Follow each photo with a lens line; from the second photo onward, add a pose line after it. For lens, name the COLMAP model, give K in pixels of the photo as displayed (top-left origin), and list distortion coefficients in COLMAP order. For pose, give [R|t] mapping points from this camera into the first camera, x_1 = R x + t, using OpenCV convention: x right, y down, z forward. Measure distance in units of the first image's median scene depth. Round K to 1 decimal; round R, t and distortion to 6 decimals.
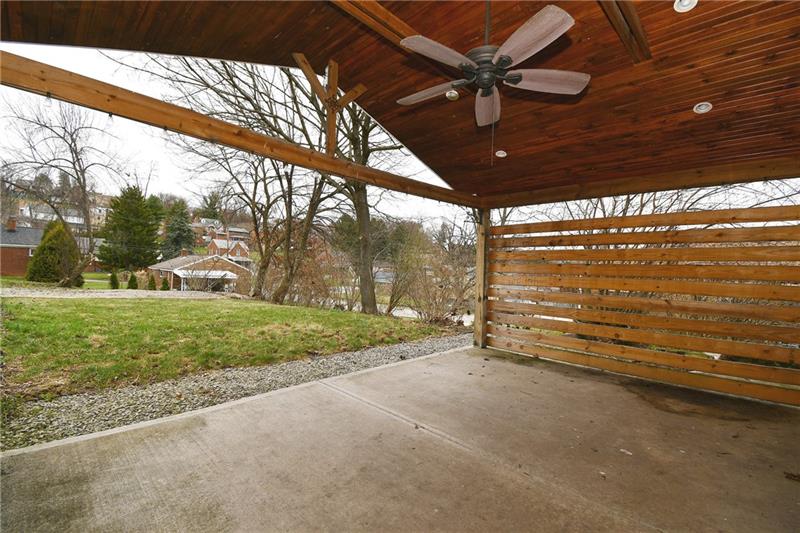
lens RADIAL K [[351.2, 0, 397.8], [0, 351.2, 263.6], [0, 0, 1]] dist [0.020848, -0.024578]
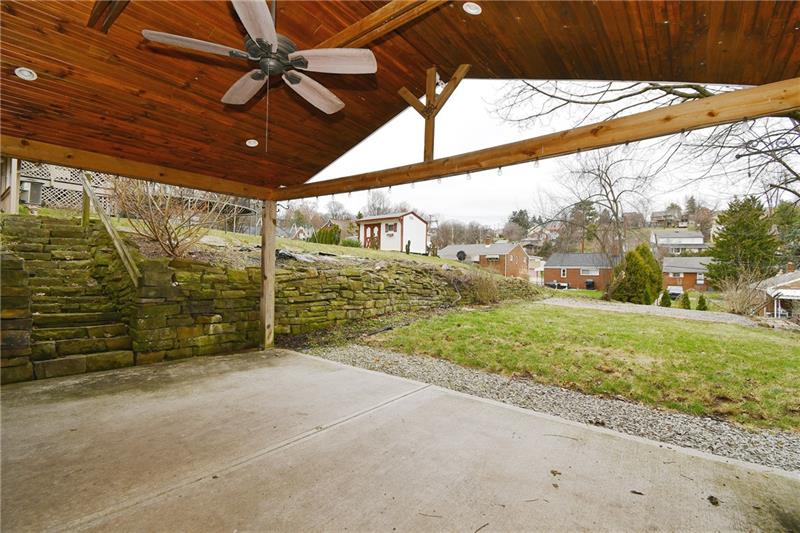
lens RADIAL K [[351.2, 0, 397.8], [0, 351.2, 263.6], [0, 0, 1]] dist [0.020848, -0.024578]
pose [[0.116540, -0.058495, -0.991462, 0.946122], [0.003069, 0.998281, -0.058537, 0.057659], [0.993181, 0.003779, 0.116519, 0.969325]]
